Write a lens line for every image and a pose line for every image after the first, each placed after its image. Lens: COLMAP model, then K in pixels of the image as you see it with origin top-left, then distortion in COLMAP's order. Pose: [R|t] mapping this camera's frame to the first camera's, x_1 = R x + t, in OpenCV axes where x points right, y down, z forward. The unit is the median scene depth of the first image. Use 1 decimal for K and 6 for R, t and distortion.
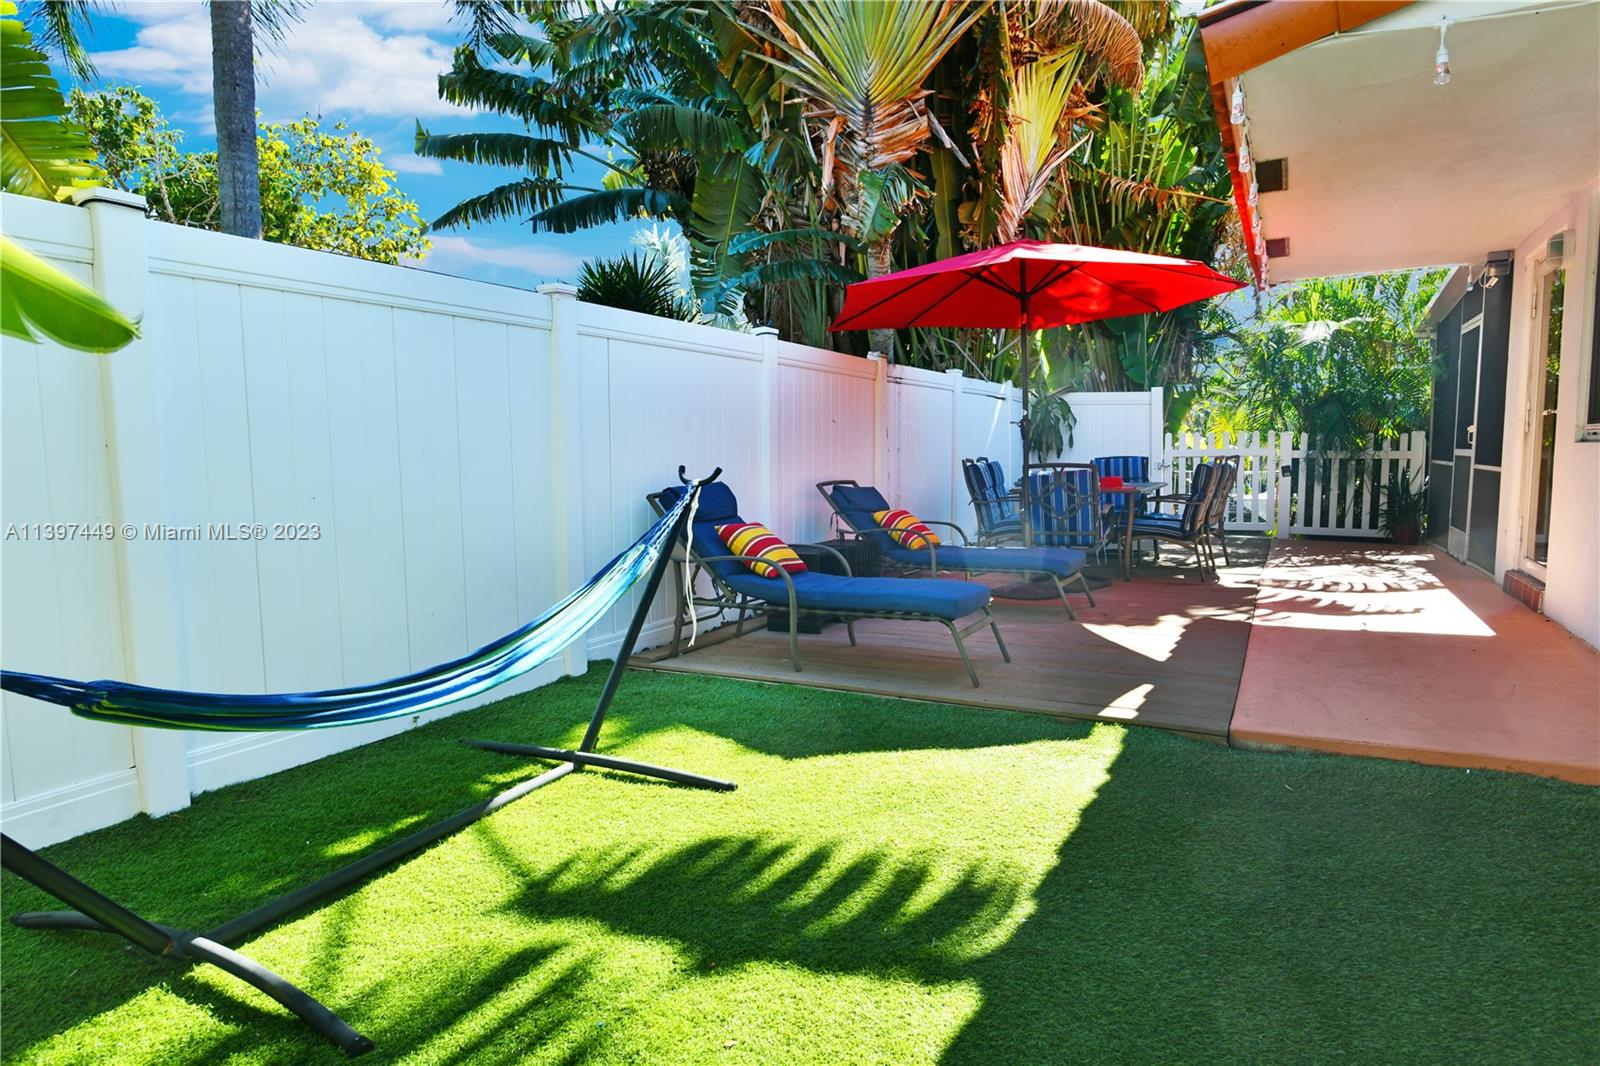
lens RADIAL K [[894.0, 0, 800.0], [0, 894.0, 533.0], [0, 0, 1]] dist [-0.032726, 0.000038]
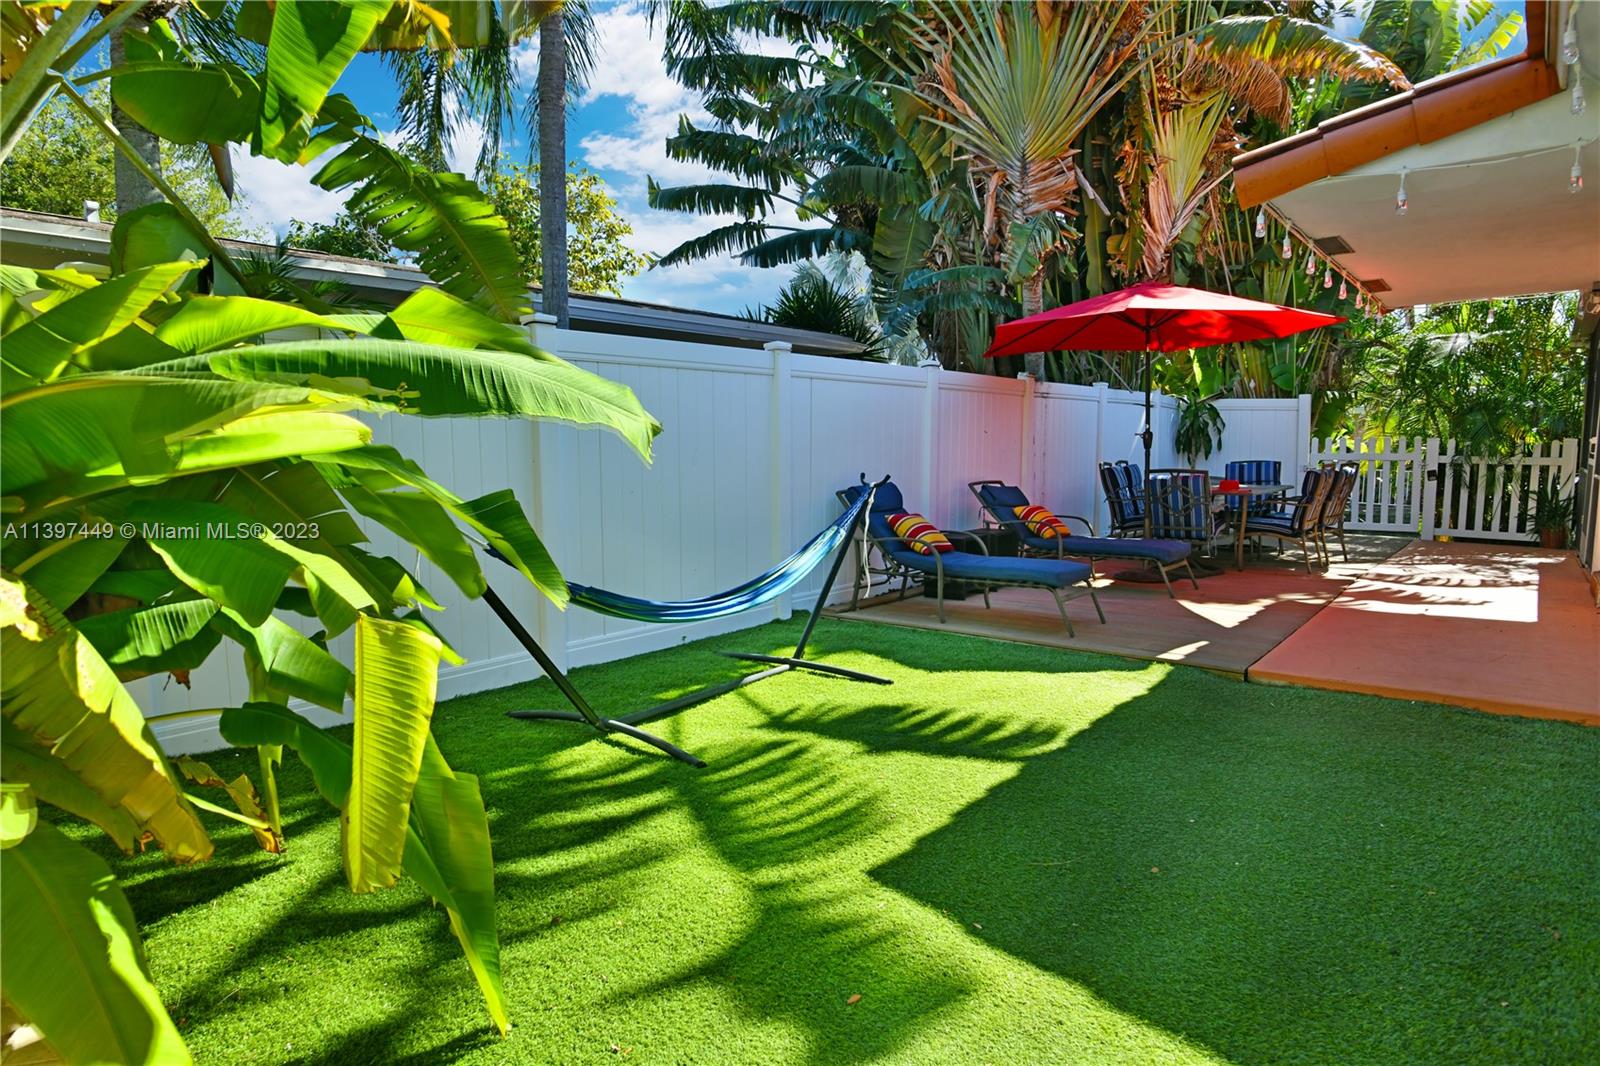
lens RADIAL K [[894.0, 0, 800.0], [0, 894.0, 533.0], [0, 0, 1]] dist [-0.032726, 0.000038]
pose [[0.980723, 0.025624, -0.193716, 0.025768], [-0.023348, 0.999629, 0.014023, 0.001686], [0.194004, -0.009229, 0.980957, -0.223417]]
